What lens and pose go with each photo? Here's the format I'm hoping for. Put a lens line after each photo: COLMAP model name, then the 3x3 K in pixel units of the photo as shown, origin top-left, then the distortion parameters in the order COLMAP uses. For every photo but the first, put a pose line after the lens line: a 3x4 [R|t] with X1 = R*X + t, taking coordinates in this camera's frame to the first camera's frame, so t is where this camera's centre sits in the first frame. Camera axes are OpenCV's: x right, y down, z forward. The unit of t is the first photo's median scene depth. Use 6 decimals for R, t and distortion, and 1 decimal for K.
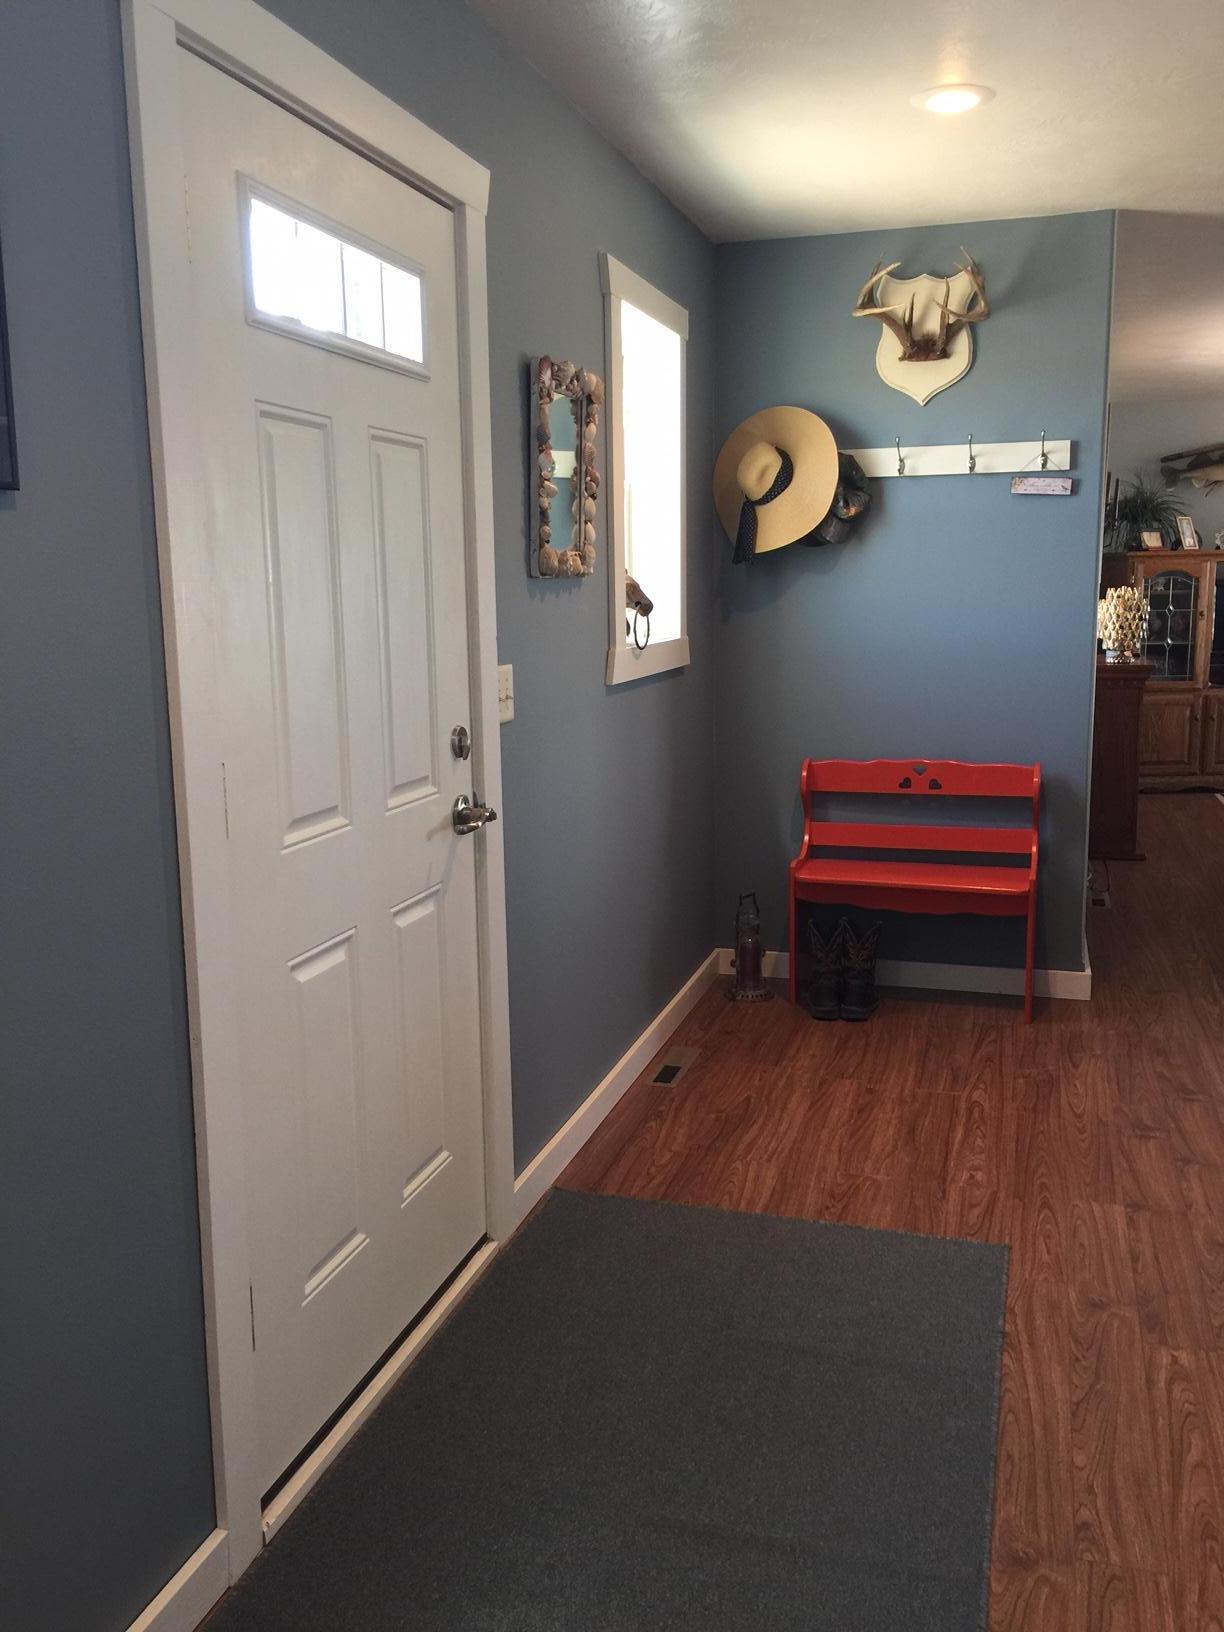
lens RADIAL K [[1384.3, 0, 612.0], [0, 1384.3, 816.0], [0, 0, 1]] dist [0.091298, -0.127884]
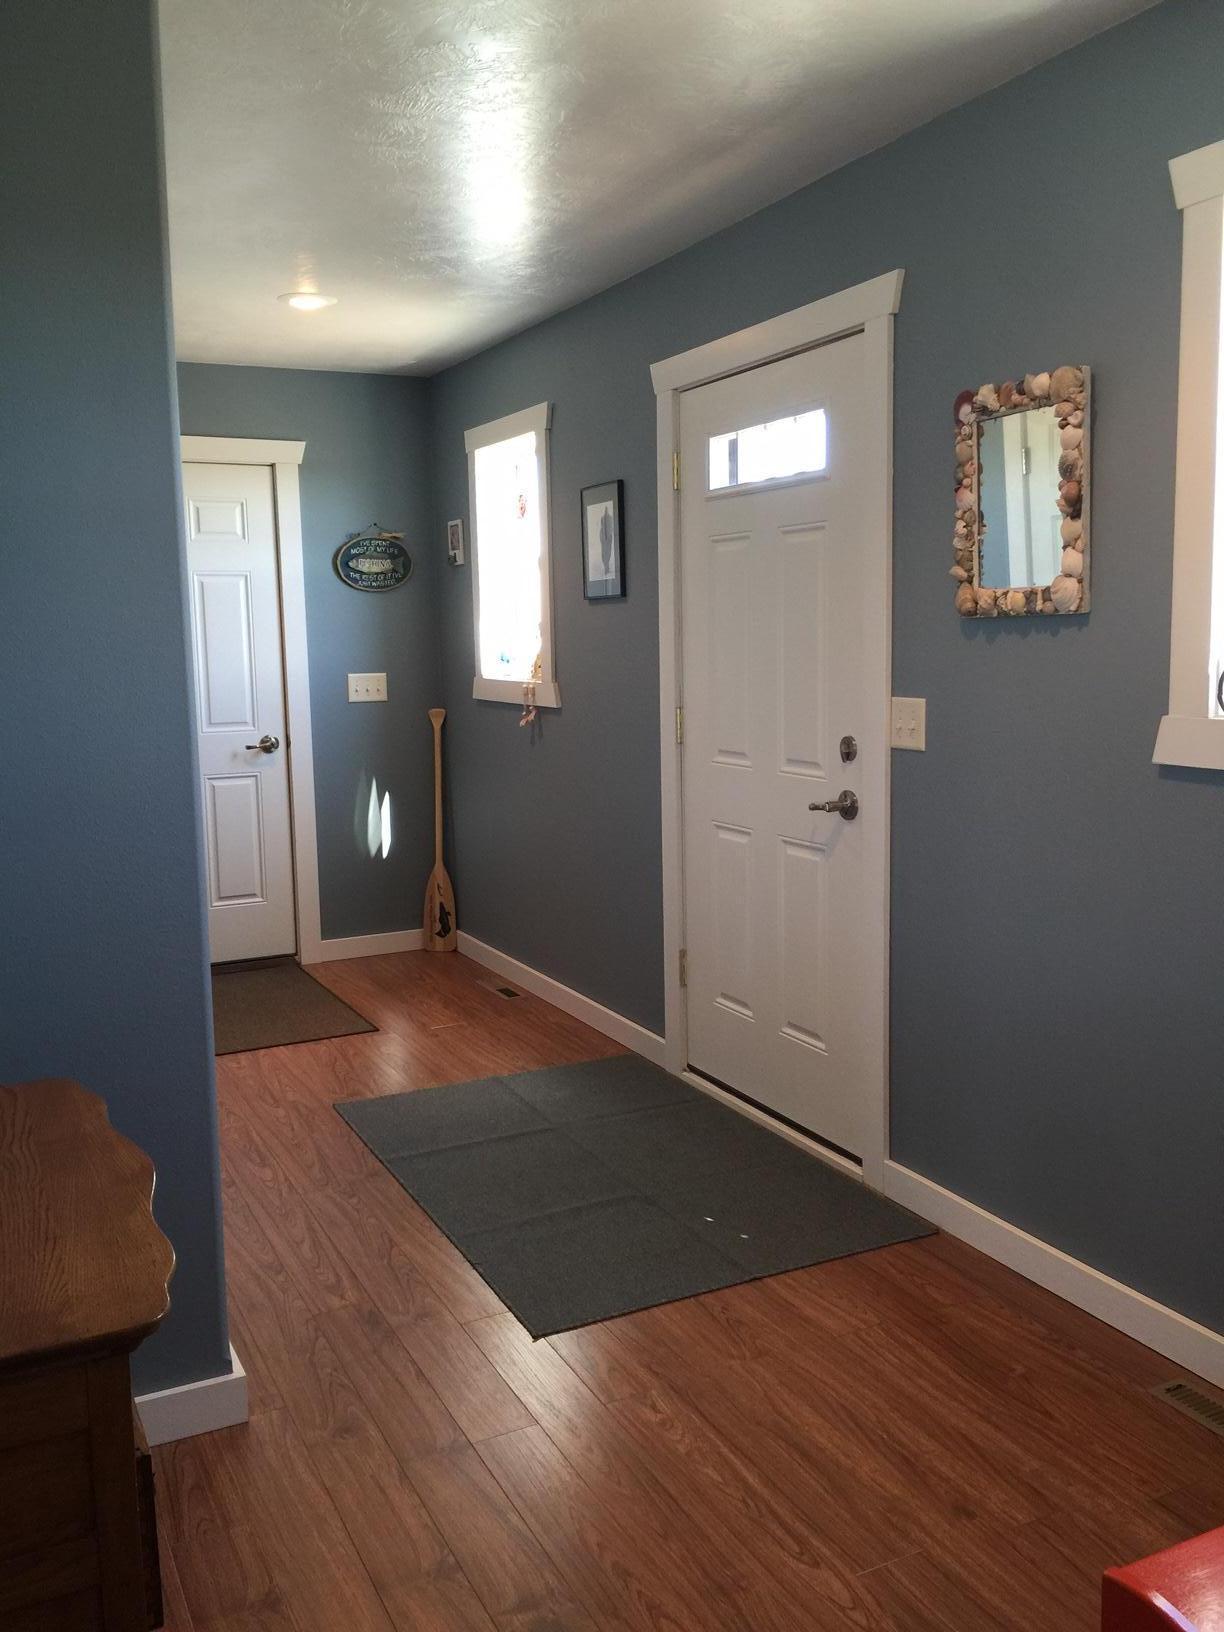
lens RADIAL K [[1384.3, 0, 612.0], [0, 1384.3, 816.0], [0, 0, 1]] dist [0.091298, -0.127884]
pose [[-0.724641, 0.122267, -0.678193, 0.827549], [-0.083075, 0.961458, 0.262101, -0.278940], [0.684100, 0.246270, -0.686555, 1.565201]]
